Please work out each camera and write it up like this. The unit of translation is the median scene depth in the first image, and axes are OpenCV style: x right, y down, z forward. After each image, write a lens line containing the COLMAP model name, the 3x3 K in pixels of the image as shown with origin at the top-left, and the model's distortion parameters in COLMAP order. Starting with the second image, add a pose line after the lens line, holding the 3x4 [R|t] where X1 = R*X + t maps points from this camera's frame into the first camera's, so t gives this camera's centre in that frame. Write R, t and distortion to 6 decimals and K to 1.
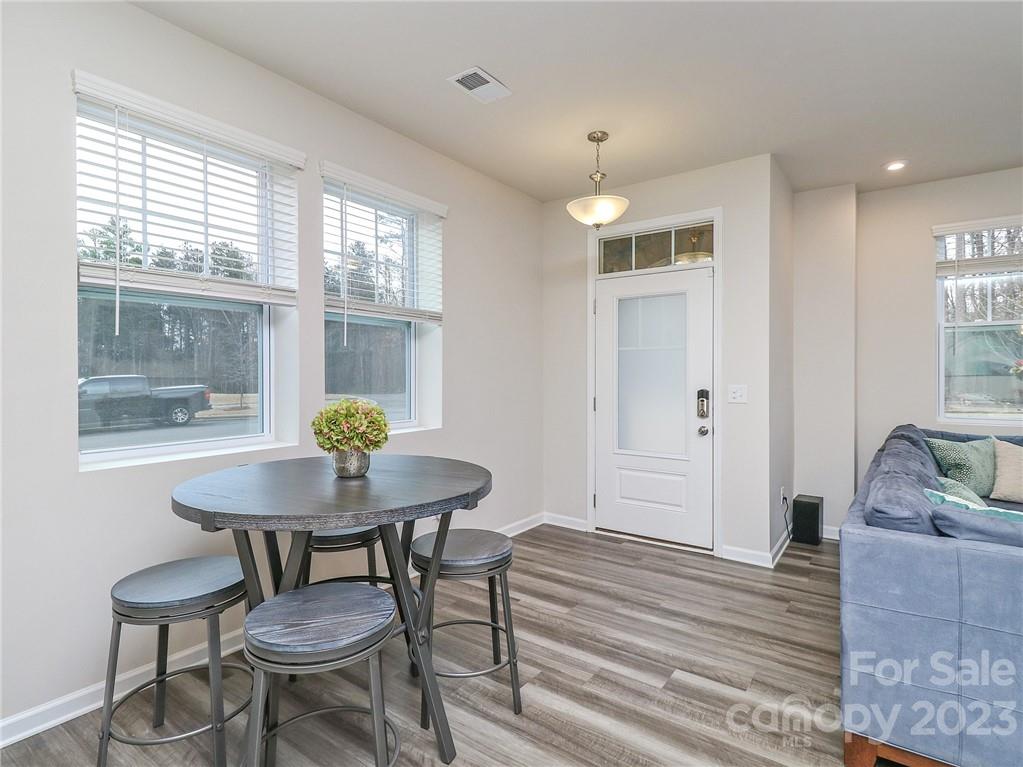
lens RADIAL K [[493.9, 0, 543.0], [0, 493.9, 372.4], [0, 0, 1]] dist [0.000856, -0.000142]
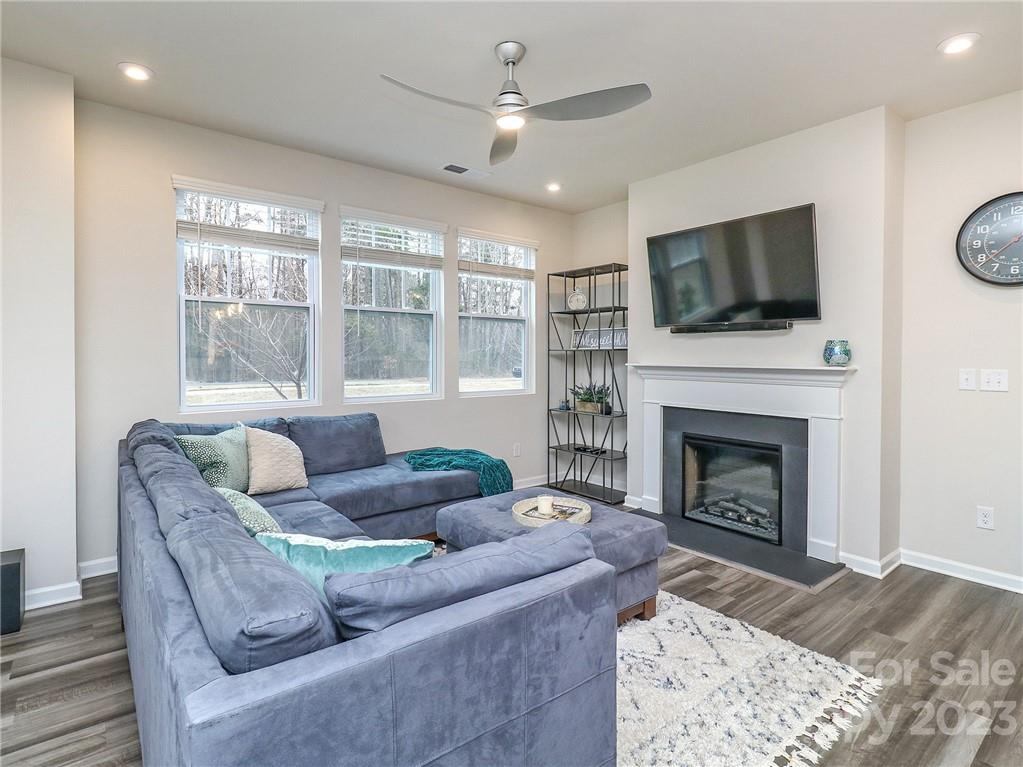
lens RADIAL K [[522.0, 0, 459.6], [0, 522.0, 361.7], [0, 0, 1]] dist [0.003098, 0.000022]
pose [[0.313273, -0.008990, 0.949621, 0.132950], [-0.003347, 0.999939, 0.010571, 0.005271], [-0.949657, -0.006490, 0.313223, 0.329291]]
